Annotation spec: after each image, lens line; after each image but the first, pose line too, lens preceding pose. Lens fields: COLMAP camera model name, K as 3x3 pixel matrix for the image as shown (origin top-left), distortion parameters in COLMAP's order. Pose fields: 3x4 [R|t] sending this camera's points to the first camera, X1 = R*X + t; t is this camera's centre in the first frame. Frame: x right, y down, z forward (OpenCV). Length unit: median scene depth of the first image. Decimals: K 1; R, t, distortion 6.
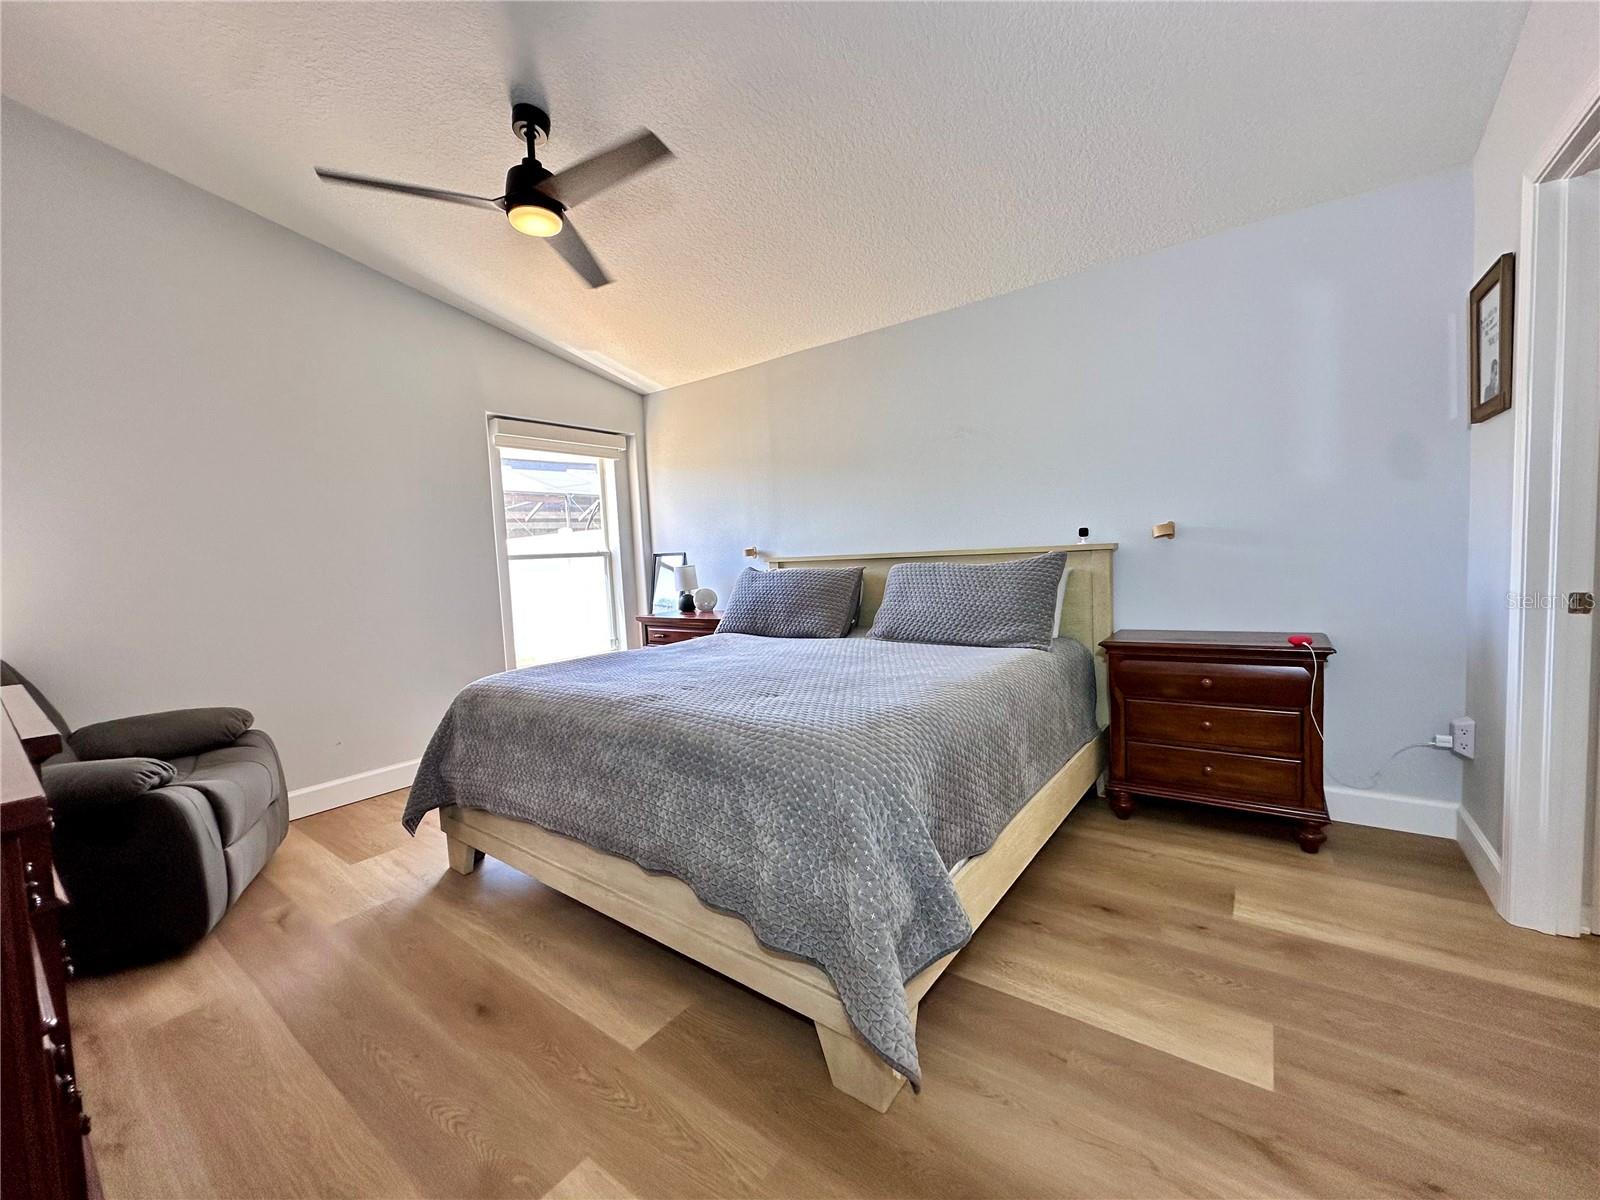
lens RADIAL K [[638.8, 0, 801.1], [0, 638.8, 600.4], [0, 0, 1]] dist [0.000103, -0.000324]
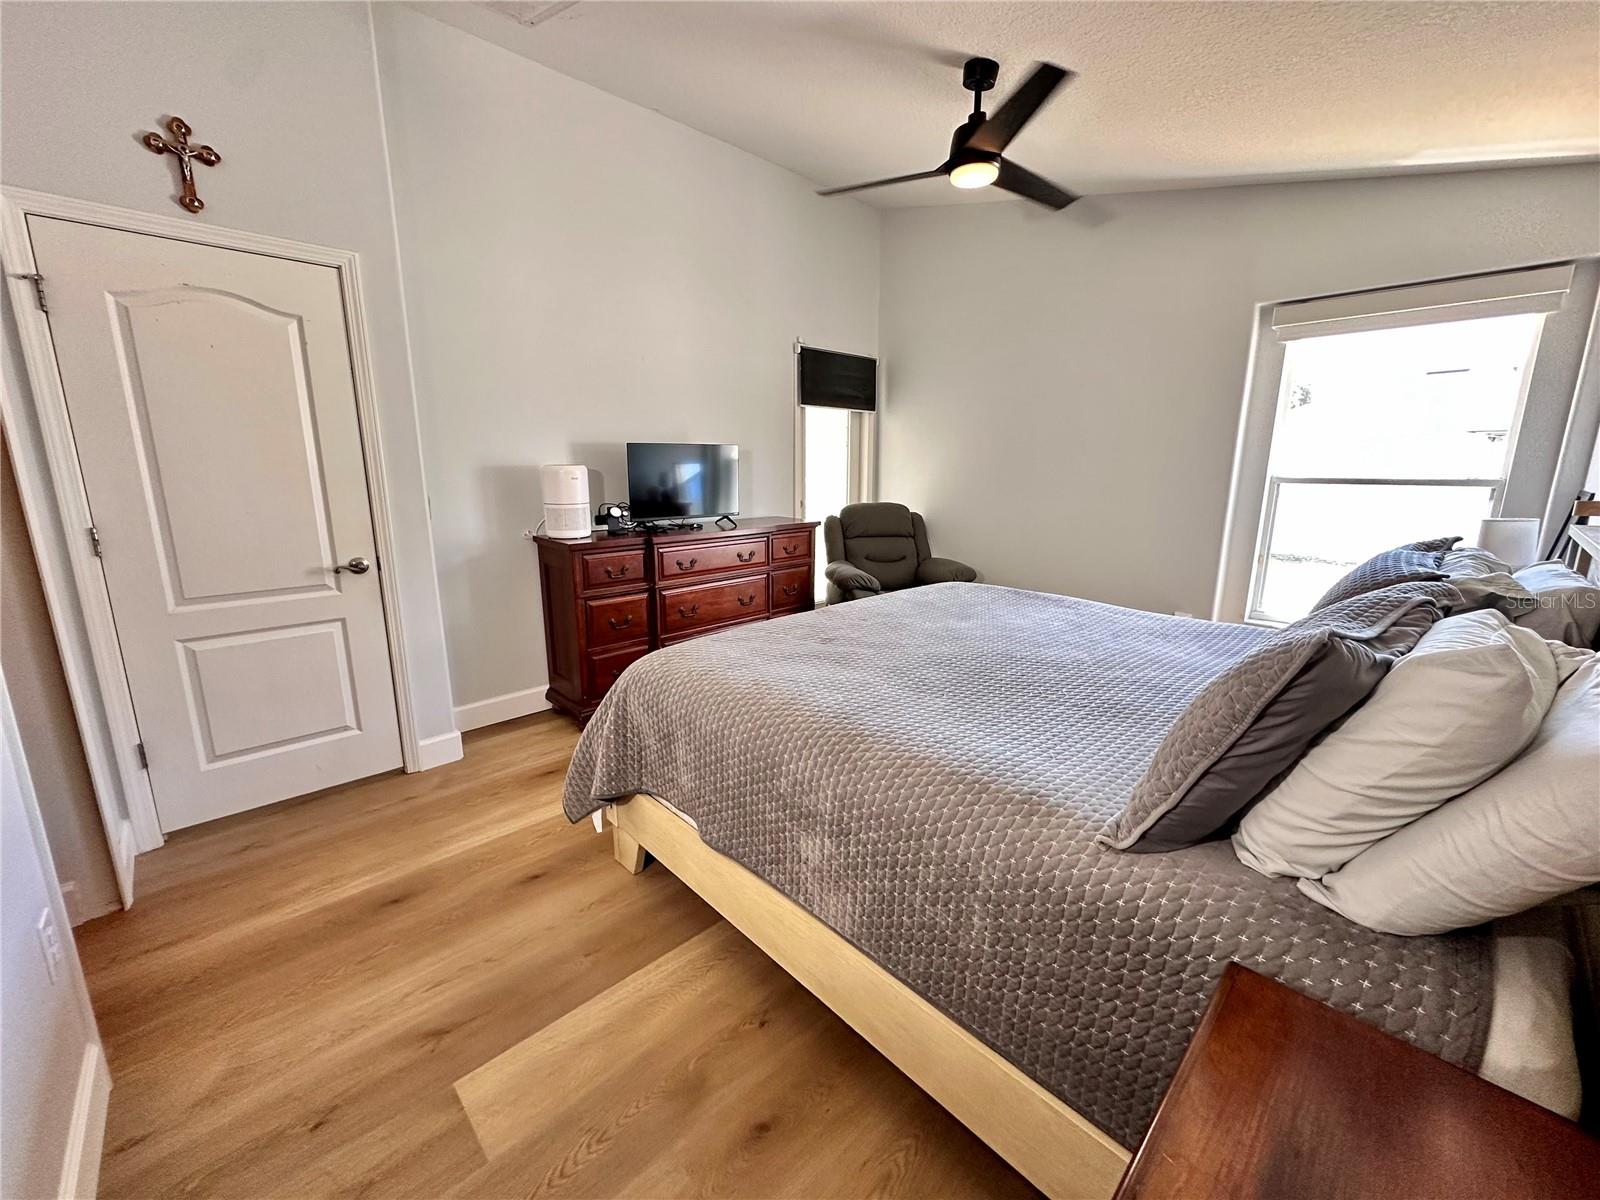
lens RADIAL K [[638.8, 0, 799.9], [0, 638.8, 595.8], [0, 0, 1]] dist [0.000103, -0.000324]
pose [[-0.171613, 0.245753, -0.954020, 1.167793], [-0.062058, 0.963767, 0.259427, -0.248421], [0.983208, 0.103726, -0.150144, 1.320977]]
